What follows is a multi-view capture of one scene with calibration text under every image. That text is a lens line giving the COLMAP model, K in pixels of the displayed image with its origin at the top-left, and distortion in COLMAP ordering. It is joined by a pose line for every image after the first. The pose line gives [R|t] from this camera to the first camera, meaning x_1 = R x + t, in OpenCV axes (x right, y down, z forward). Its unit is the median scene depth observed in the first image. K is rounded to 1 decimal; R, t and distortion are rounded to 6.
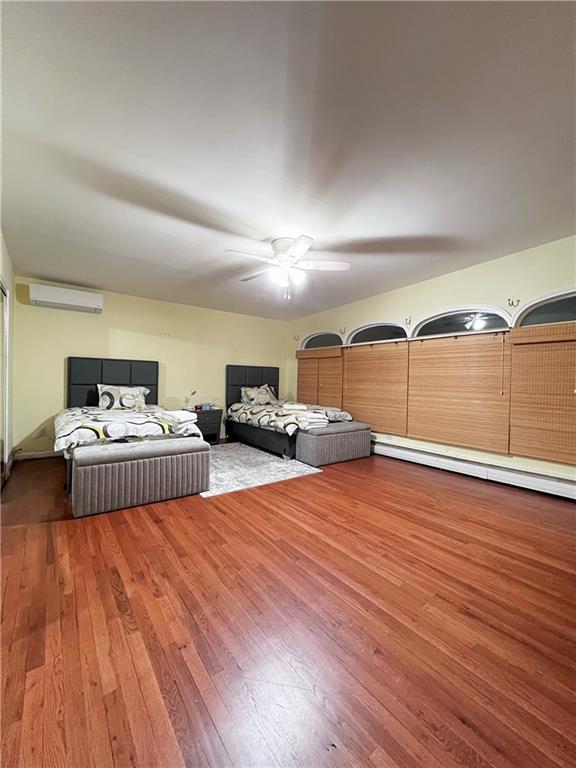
lens RADIAL K [[306.0, 0, 290.0], [0, 306.0, 382.9], [0, 0, 1]] dist [-0.000138, -0.000531]
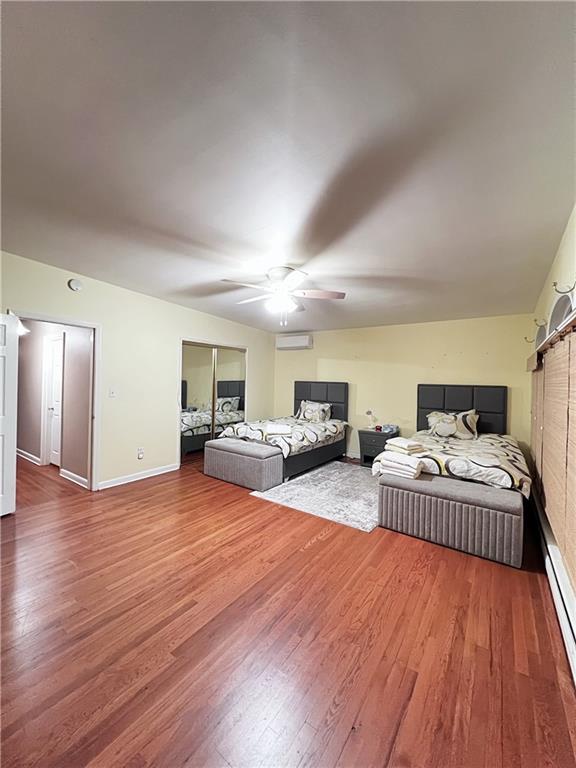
lens RADIAL K [[306.0, 0, 289.4], [0, 306.0, 382.7], [0, 0, 1]] dist [-0.000138, -0.000531]
pose [[0.297736, -0.009054, -0.954605, 0.956609], [-0.026294, 0.999498, -0.017681, -0.070634], [0.954286, 0.030364, 0.297348, 0.731475]]
